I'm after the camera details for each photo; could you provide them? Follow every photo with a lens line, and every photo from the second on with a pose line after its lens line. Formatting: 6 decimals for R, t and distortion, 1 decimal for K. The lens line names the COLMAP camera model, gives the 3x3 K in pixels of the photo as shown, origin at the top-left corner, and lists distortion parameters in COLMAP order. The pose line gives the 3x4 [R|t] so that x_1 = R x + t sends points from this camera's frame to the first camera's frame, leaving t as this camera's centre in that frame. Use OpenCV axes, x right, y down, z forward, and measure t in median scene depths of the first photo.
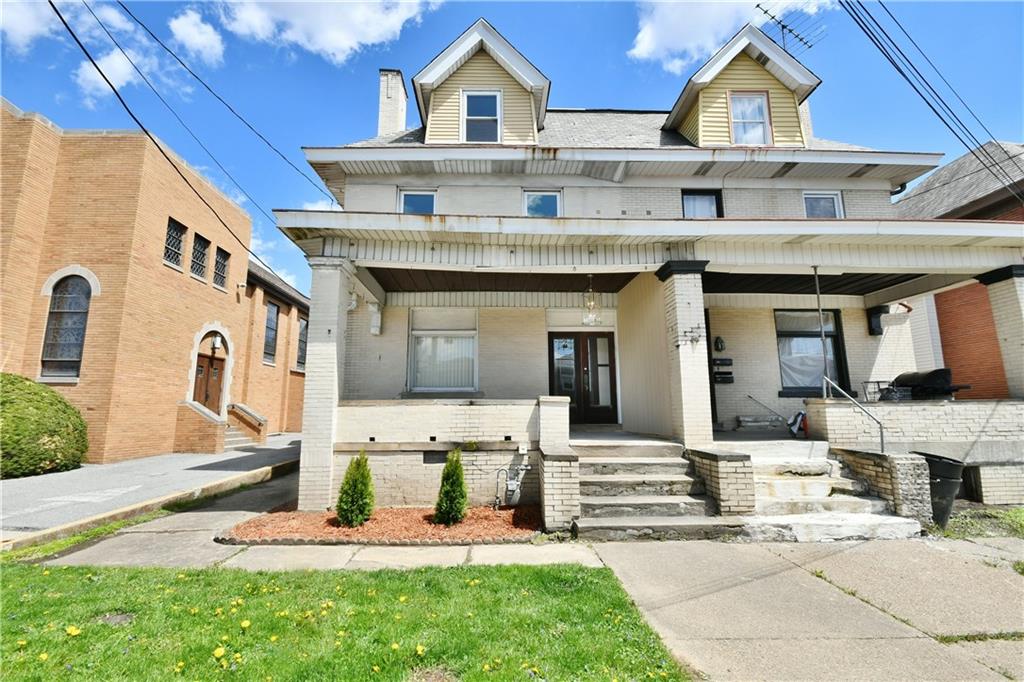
lens RADIAL K [[449.6, 0, 502.8], [0, 449.6, 343.9], [0, 0, 1]] dist [-0.001226, -0.000128]
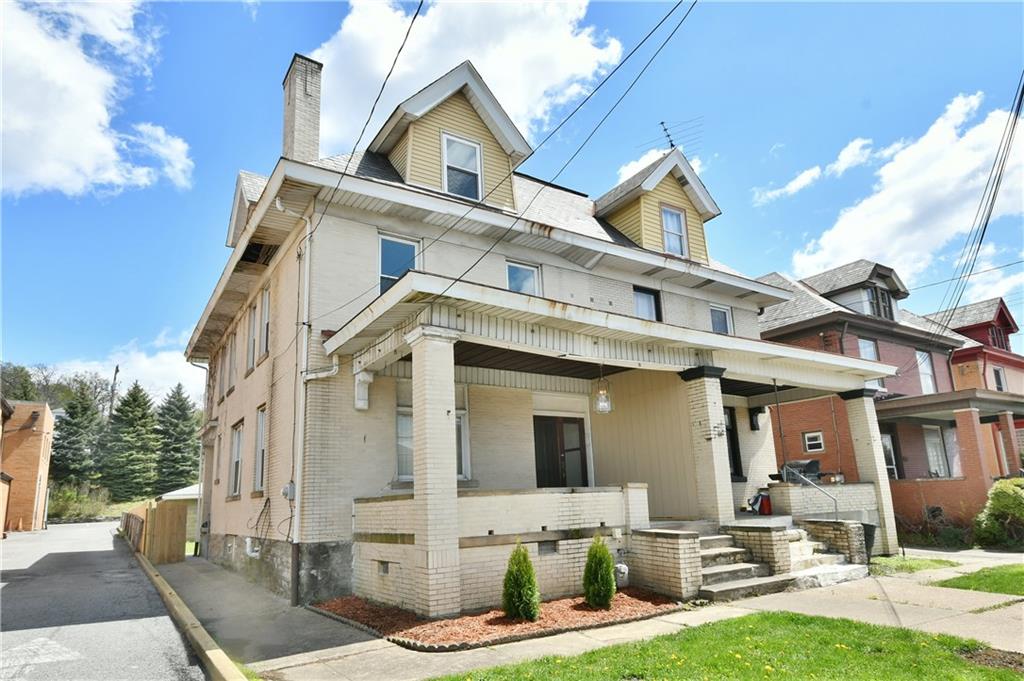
lens RADIAL K [[599.7, 0, 508.2], [0, 599.7, 385.9], [0, 0, 1]] dist [0.006518, 0.002113]
pose [[0.853255, 0.072109, 0.516484, -0.855493], [-0.047137, 0.997004, -0.061324, -0.012314], [-0.519359, 0.027979, 0.854098, -0.071396]]
